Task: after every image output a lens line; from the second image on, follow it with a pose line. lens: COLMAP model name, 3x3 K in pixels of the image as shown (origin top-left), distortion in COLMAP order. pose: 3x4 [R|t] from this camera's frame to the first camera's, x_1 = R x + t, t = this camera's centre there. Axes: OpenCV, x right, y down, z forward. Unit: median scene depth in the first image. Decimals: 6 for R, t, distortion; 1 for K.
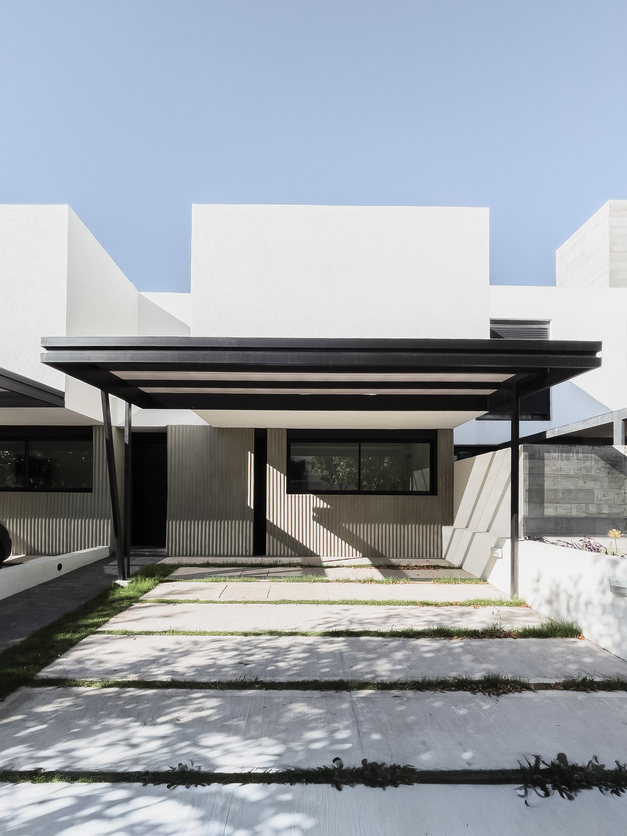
lens RADIAL K [[405.4, 0, 313.0], [0, 405.4, 497.0], [0, 0, 1]] dist [0.002703, -0.000095]
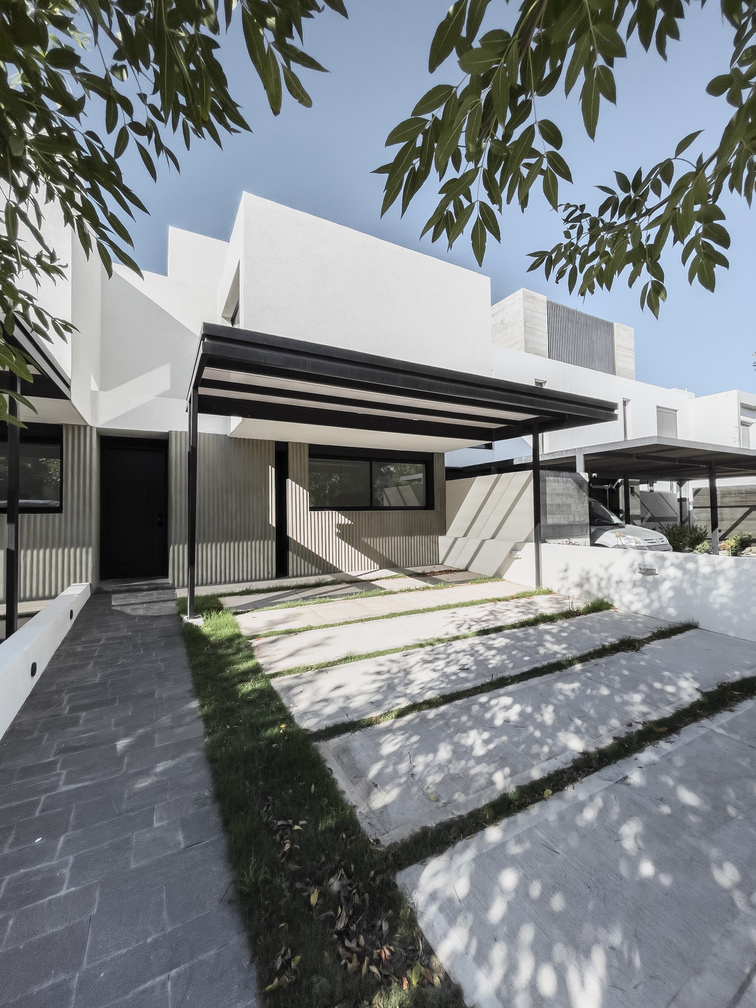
lens RADIAL K [[404.3, 0, 373.1], [0, 404.3, 503.4], [0, 0, 1]] dist [0.000087, -0.000006]
pose [[0.874805, -0.006774, 0.484428, -0.514285], [0.018638, 0.999633, -0.019679, -0.004232], [-0.484117, 0.026244, 0.874610, 0.099973]]
